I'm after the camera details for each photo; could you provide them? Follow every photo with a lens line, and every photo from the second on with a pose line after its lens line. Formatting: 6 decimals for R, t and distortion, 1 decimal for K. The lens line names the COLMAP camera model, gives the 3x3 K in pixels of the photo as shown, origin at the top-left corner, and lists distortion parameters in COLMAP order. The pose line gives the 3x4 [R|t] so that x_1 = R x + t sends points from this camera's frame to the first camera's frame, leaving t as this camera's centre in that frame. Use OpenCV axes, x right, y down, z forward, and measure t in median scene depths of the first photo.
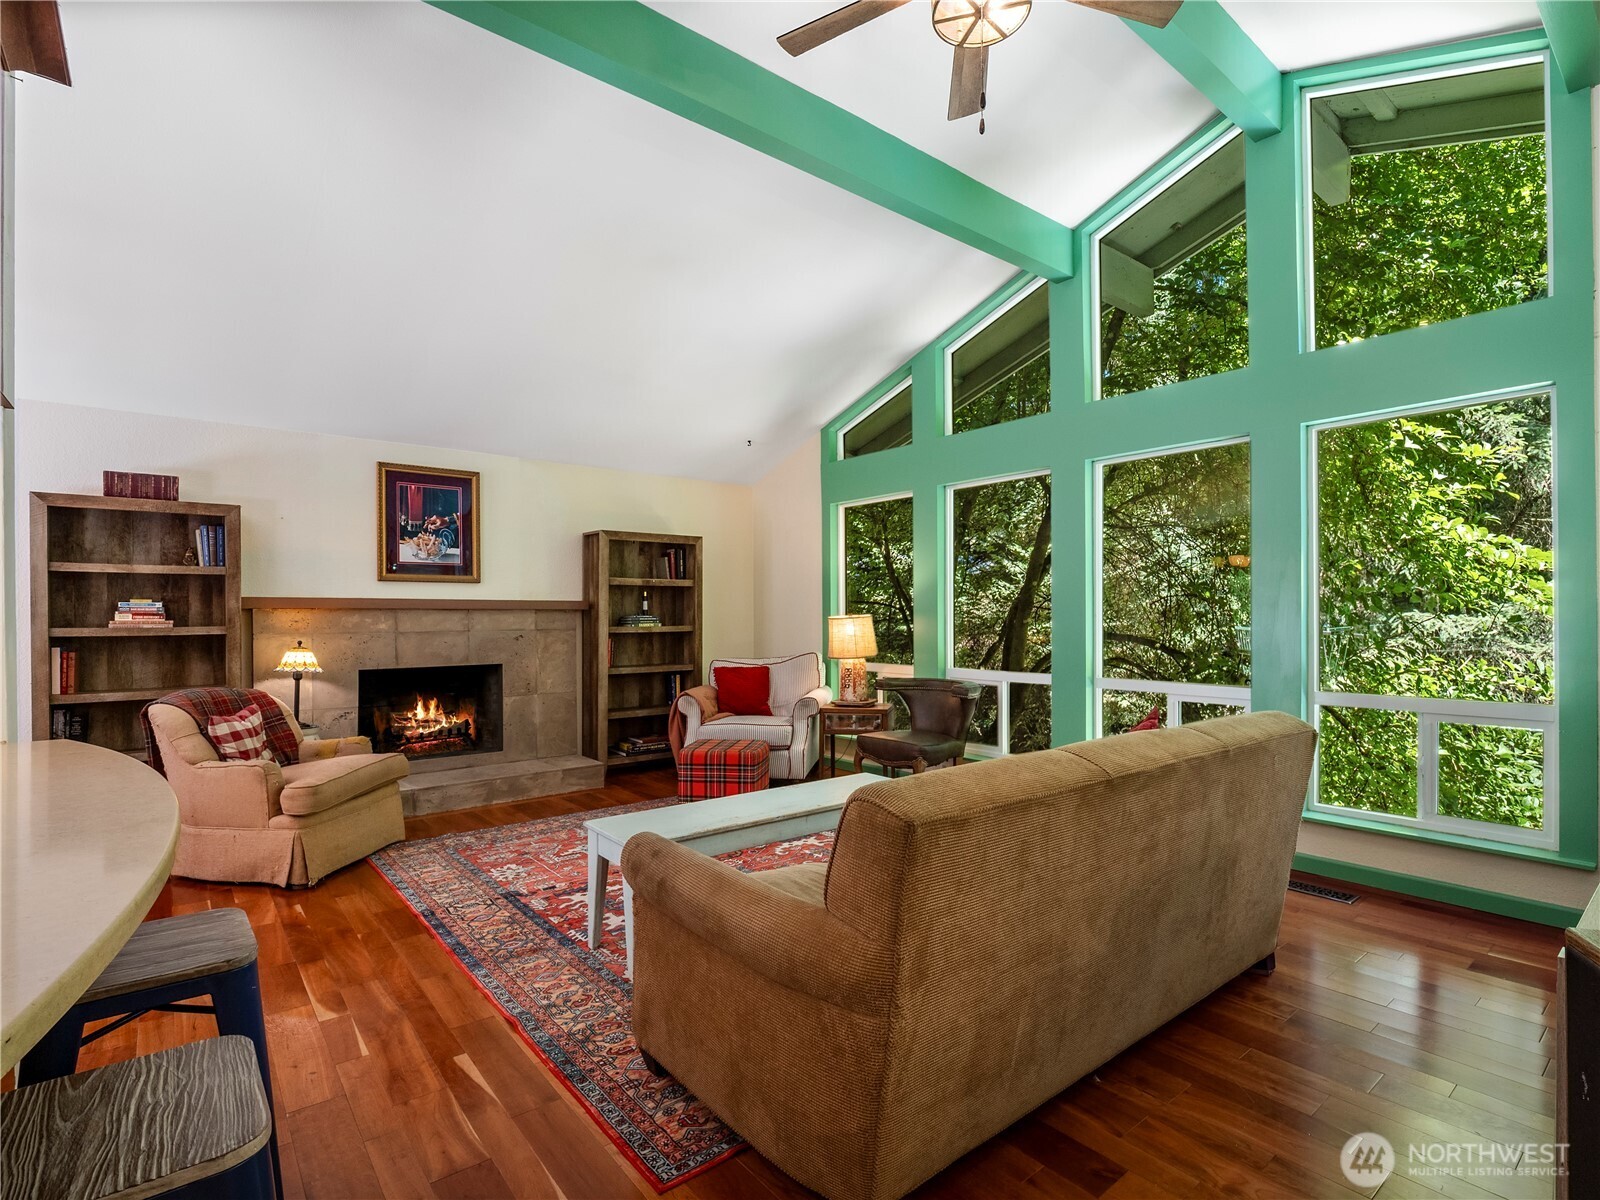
lens RADIAL K [[792.2, 0, 794.0], [0, 792.2, 615.0], [0, 0, 1]] dist [-0.012408, 0.000395]
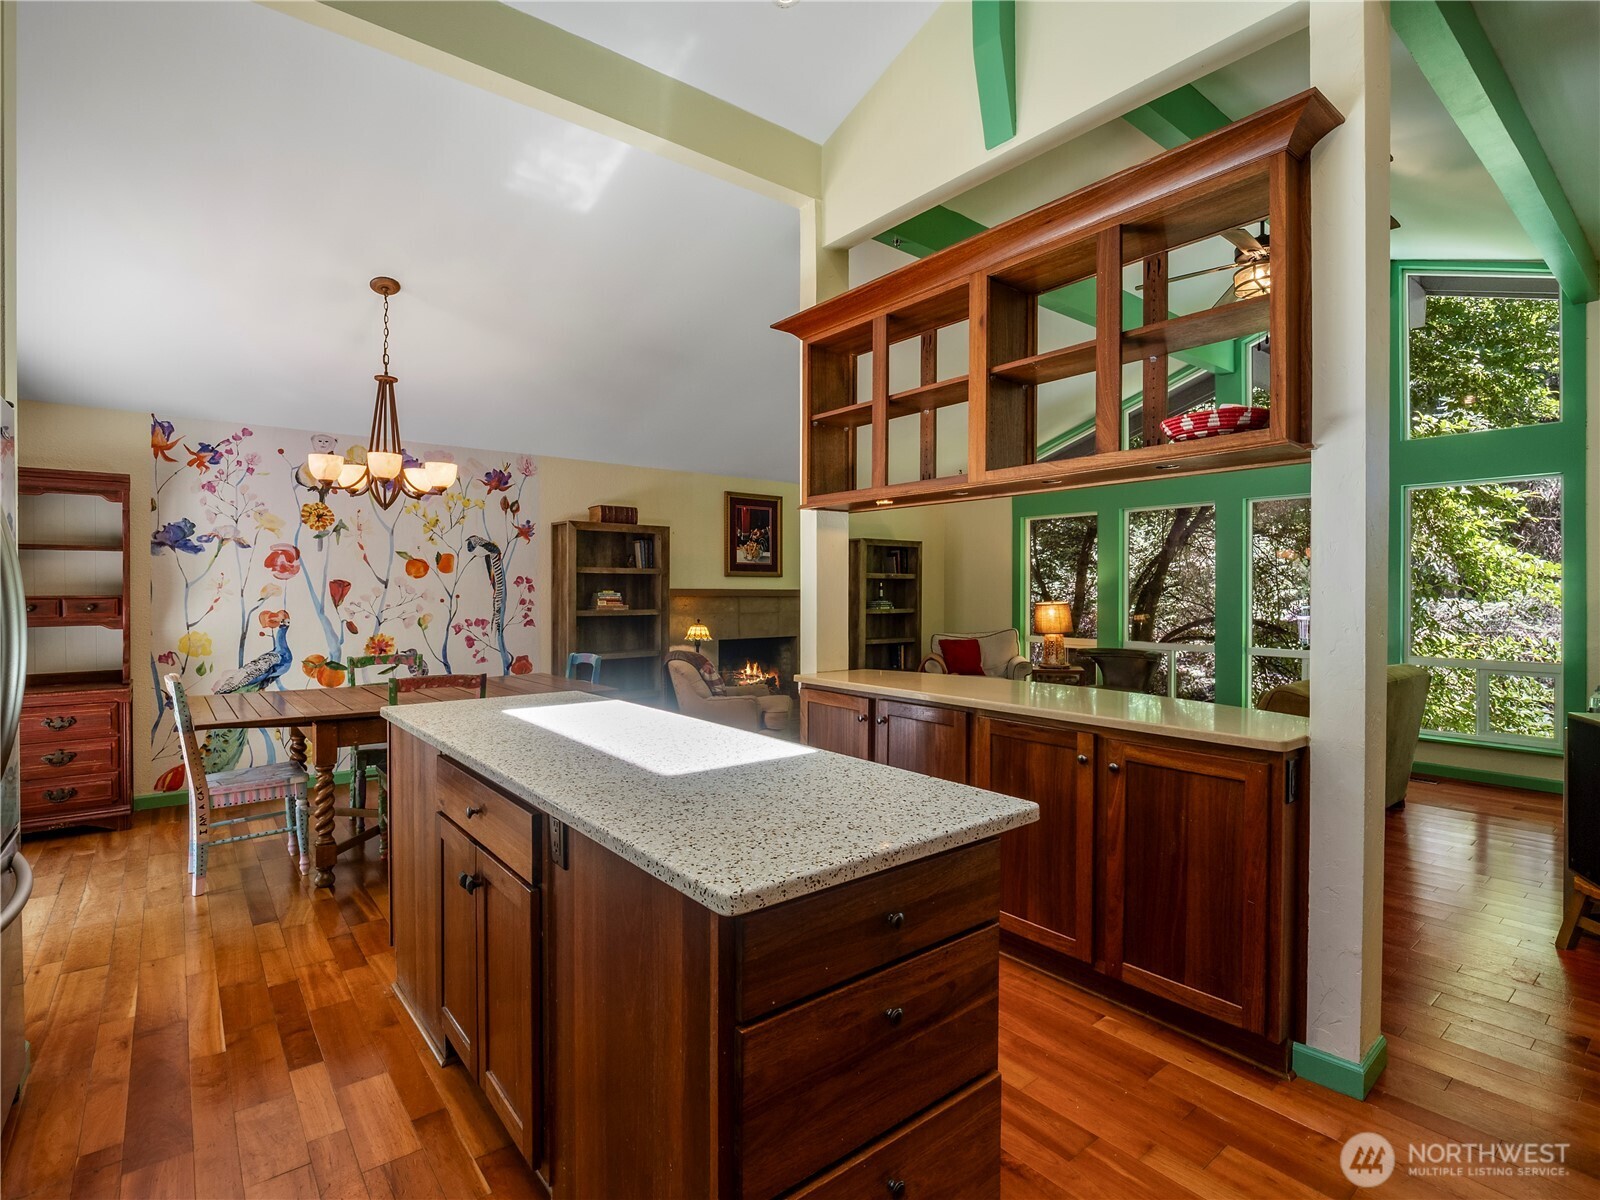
lens RADIAL K [[787.7, 0, 803.6], [0, 787.7, 592.7], [0, 0, 1]] dist [-0.011846, -0.000347]
pose [[0.999982, 0.005788, 0.001442, -0.390381], [-0.005790, 0.999983, 0.001192, -0.016643], [-0.001435, -0.001200, 0.999998, -0.396477]]
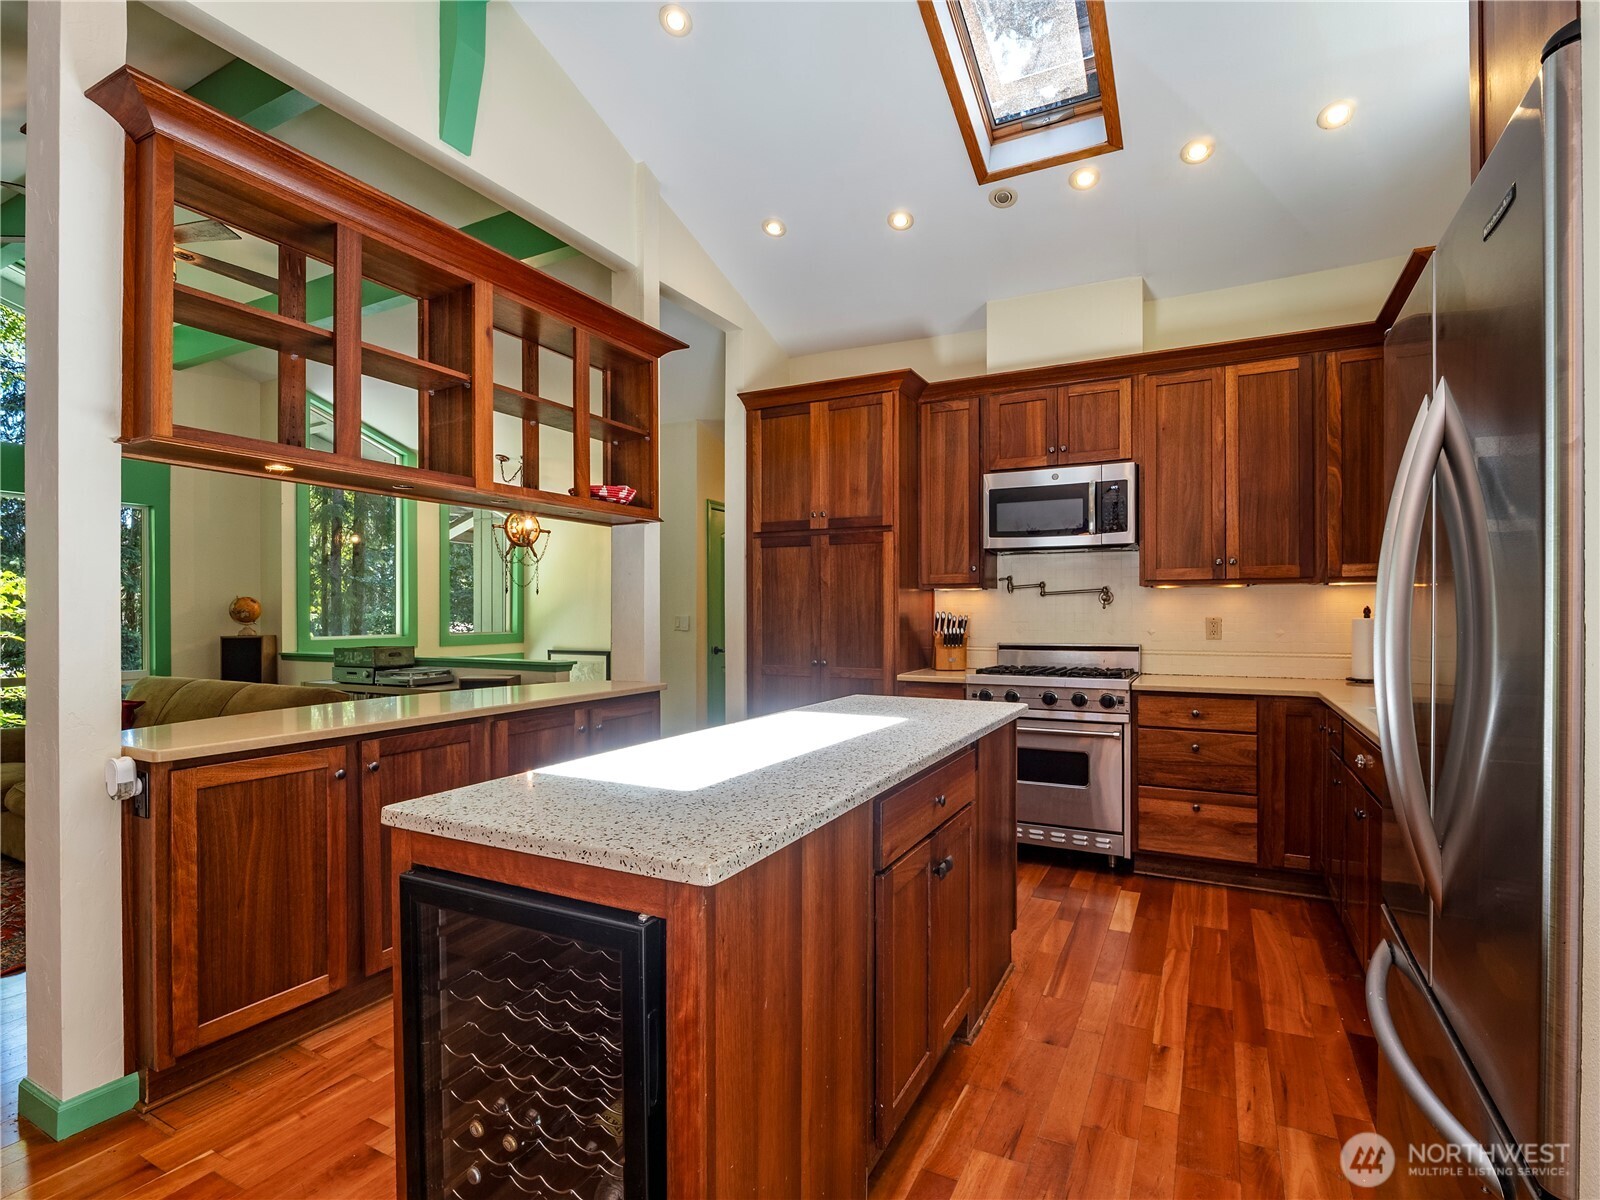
lens RADIAL K [[792.2, 0, 794.0], [0, 792.2, 615.0], [0, 0, 1]] dist [-0.012408, 0.000395]
pose [[-0.397133, 0.003578, 0.917754, -0.860105], [0.004502, 0.999988, -0.001950, -0.007020], [-0.917750, 0.003357, -0.397144, 0.174734]]
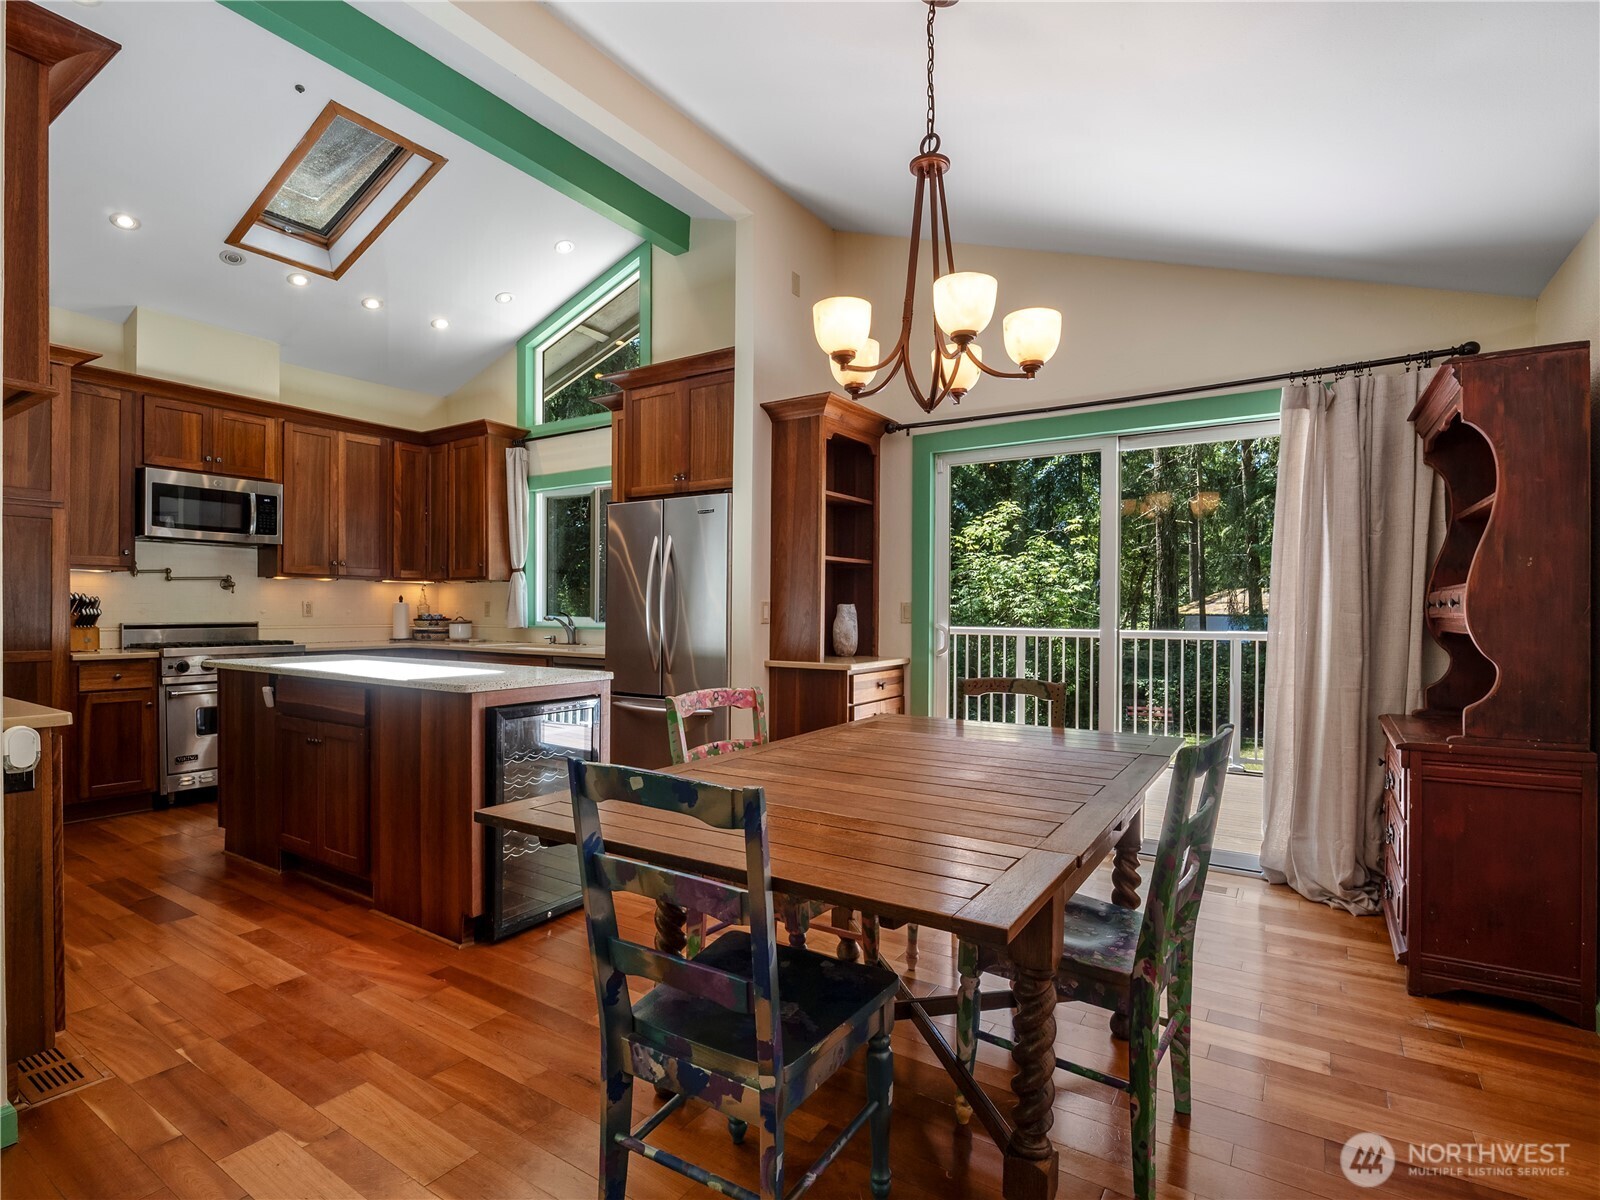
lens RADIAL K [[792.2, 0, 794.0], [0, 792.2, 615.0], [0, 0, 1]] dist [-0.012408, 0.000395]
pose [[-0.951823, 0.002575, -0.306636, -0.605319], [0.001271, 0.999989, 0.004454, 0.011132], [0.306644, 0.003850, -0.951816, 0.752662]]
